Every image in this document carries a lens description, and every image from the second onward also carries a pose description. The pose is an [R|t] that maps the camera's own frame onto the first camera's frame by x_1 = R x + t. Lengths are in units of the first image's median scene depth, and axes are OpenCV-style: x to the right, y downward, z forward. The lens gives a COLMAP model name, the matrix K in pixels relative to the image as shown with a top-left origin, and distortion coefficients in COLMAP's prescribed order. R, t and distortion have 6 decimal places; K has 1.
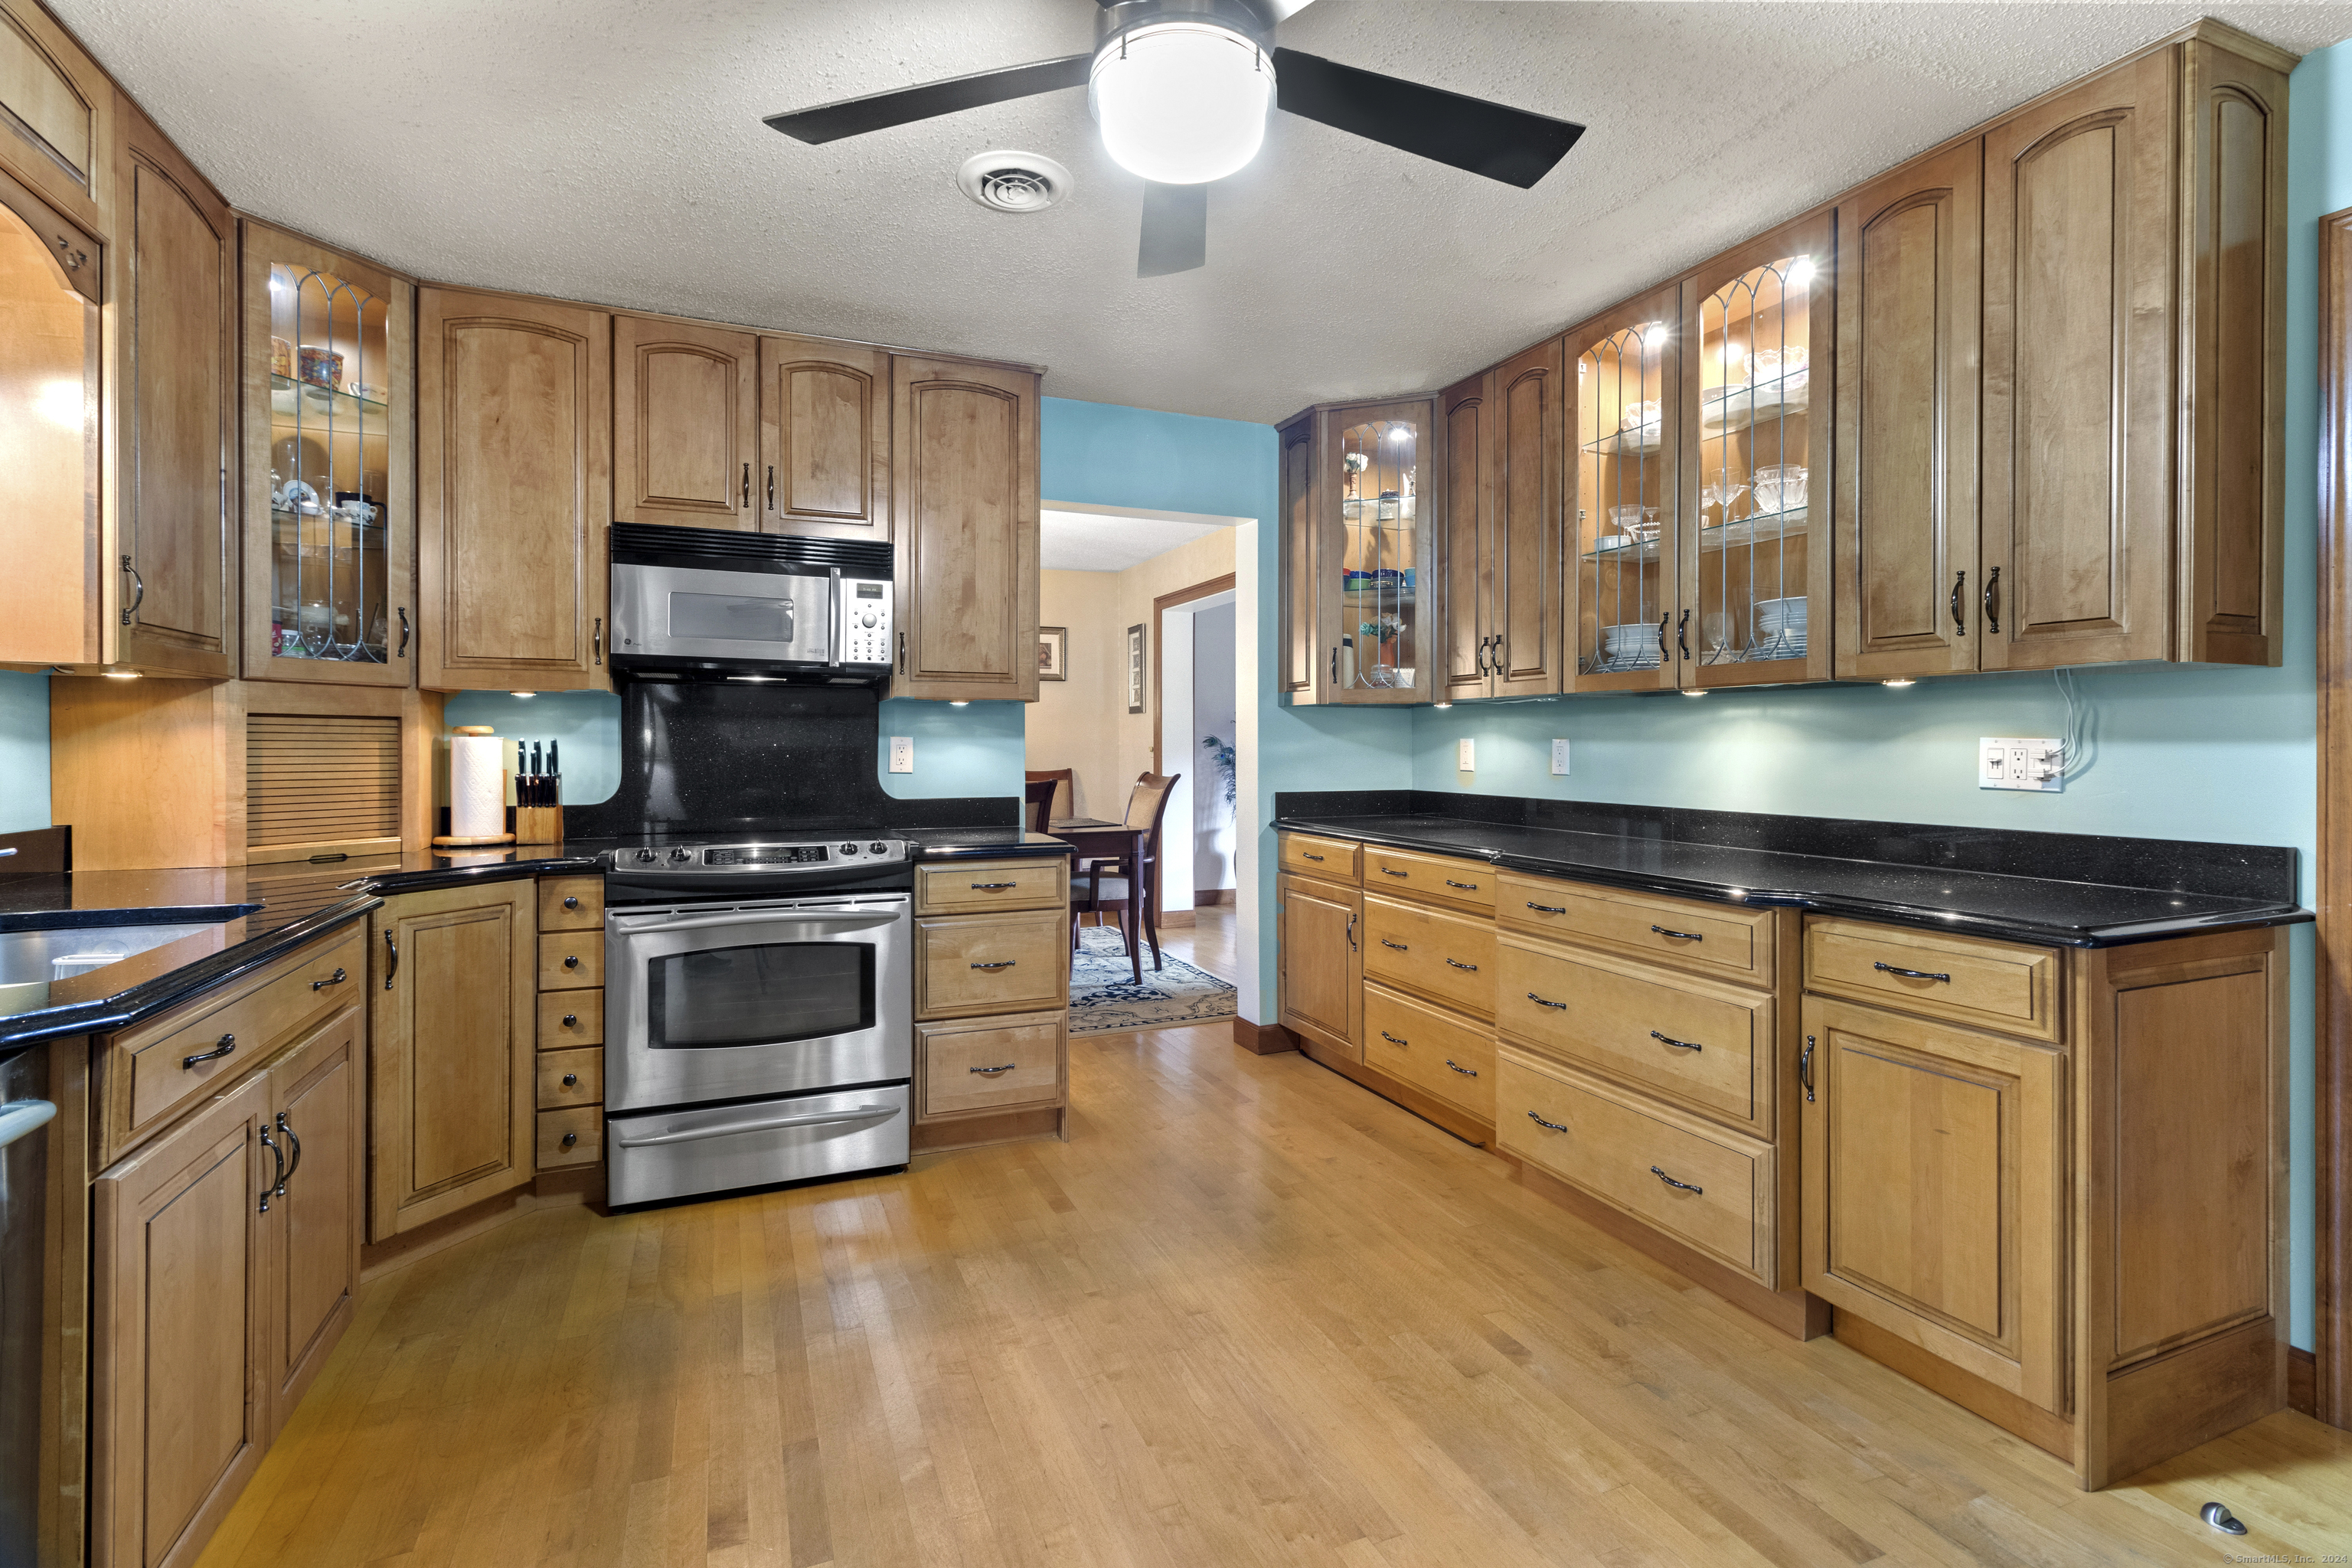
lens RADIAL K [[1075.1, 0, 1168.8], [0, 1075.1, 745.5], [0, 0, 1]] dist [0.002909, 0.000300]
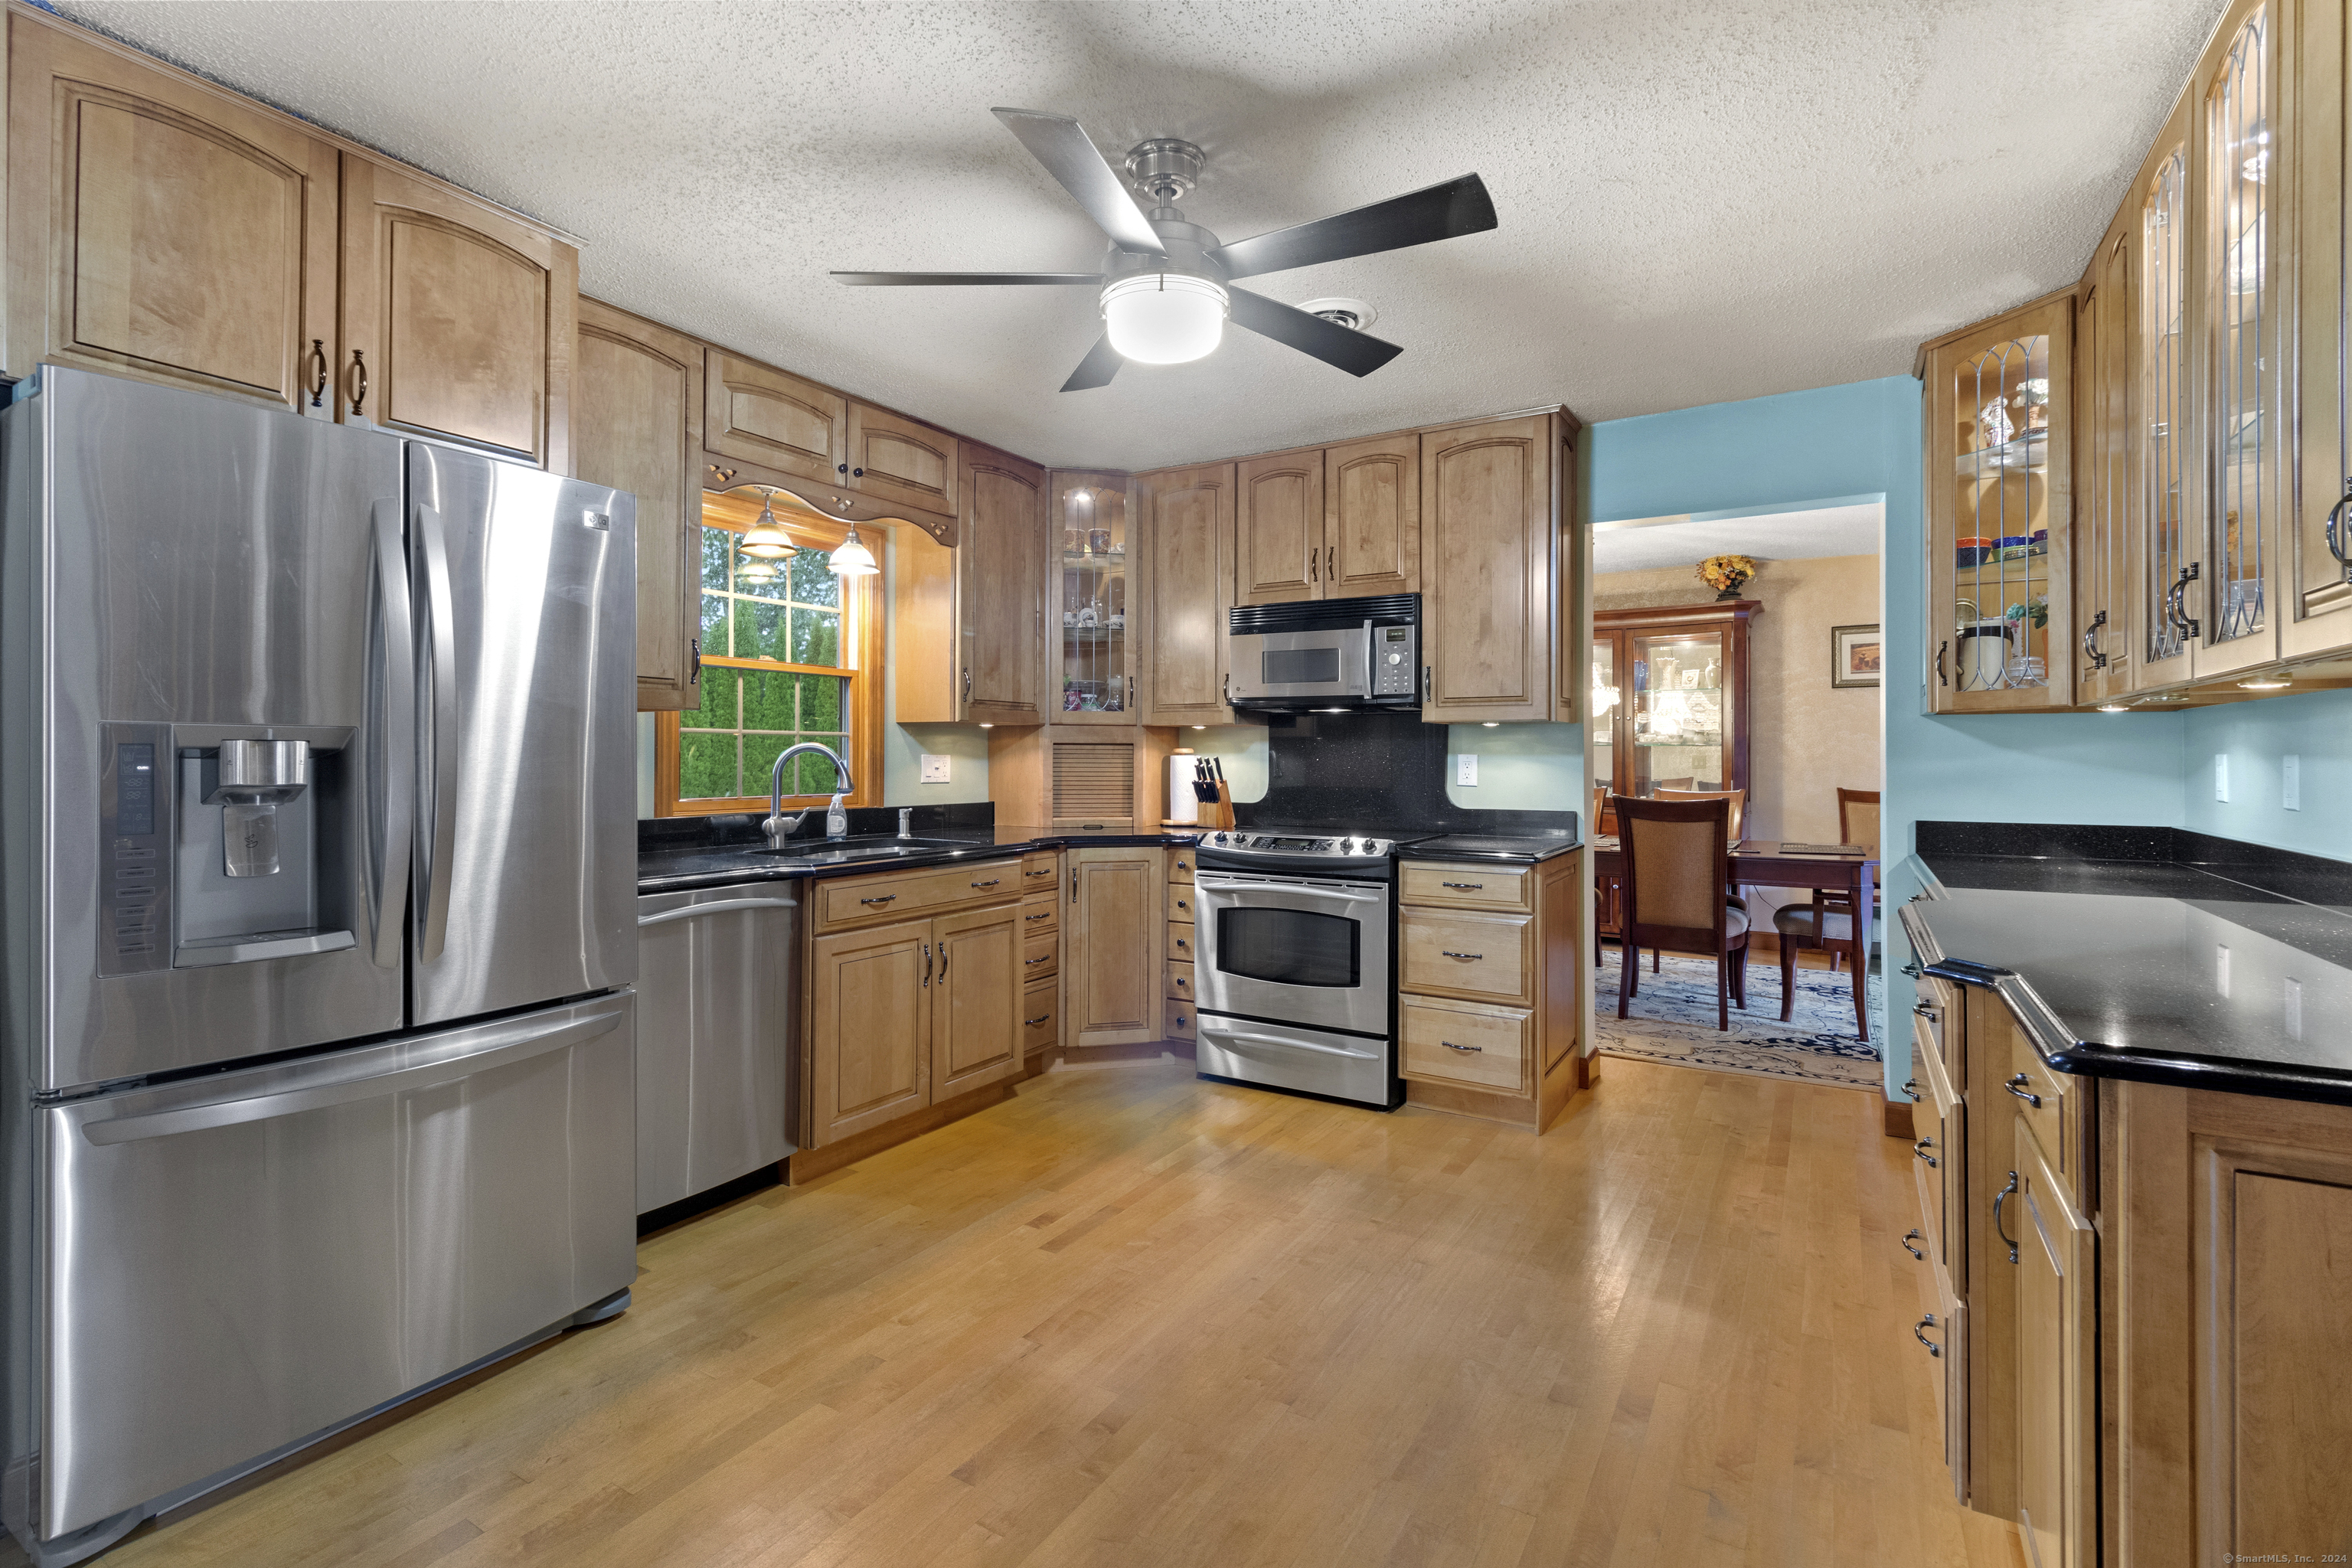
lens RADIAL K [[1075.1, 0, 1168.8], [0, 1075.1, 745.5], [0, 0, 1]] dist [0.002909, 0.000300]
pose [[0.586100, -0.008913, -0.810190, 0.590902], [-0.001678, 0.999924, -0.012214, -0.003574], [0.810237, 0.008518, 0.586040, 0.083360]]
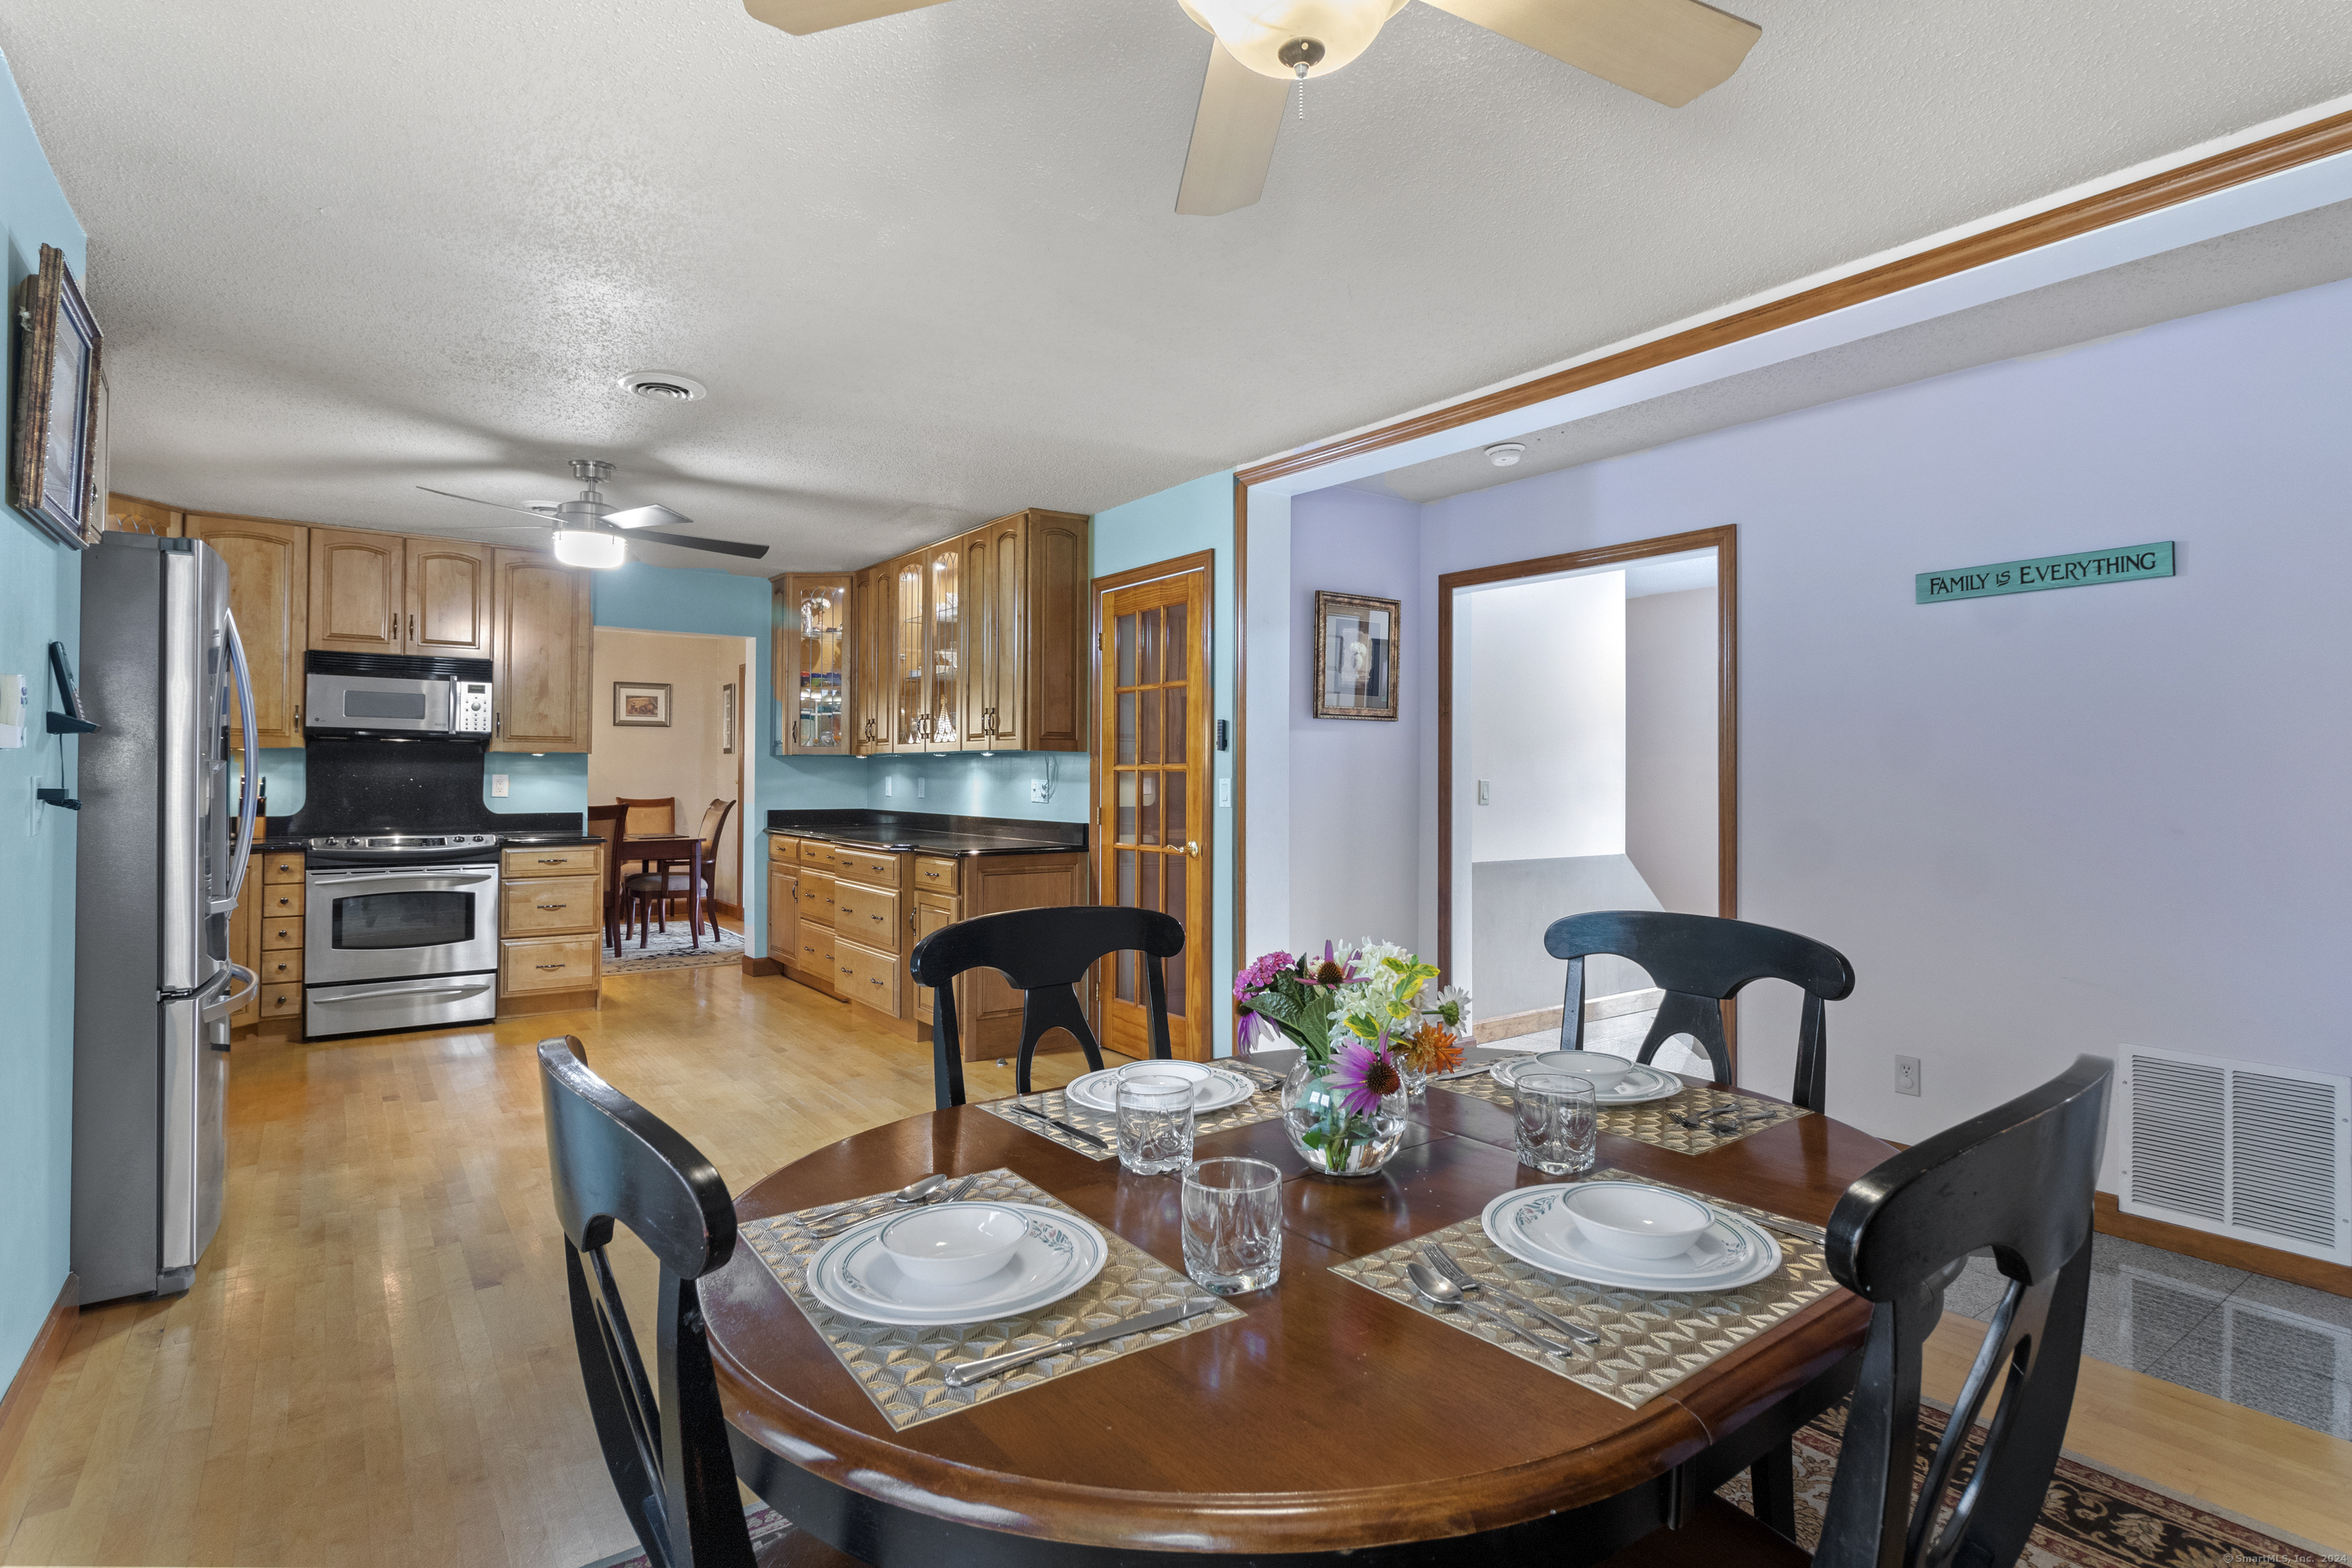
lens RADIAL K [[1158.3, 0, 1178.1], [0, 1158.3, 760.7], [0, 0, 1]] dist [-0.002310, -0.000773]
pose [[0.970761, 0.007424, 0.239933, 0.378512], [-0.004142, 0.999891, -0.014182, -0.010234], [-0.240012, 0.012774, 0.970686, -1.091643]]
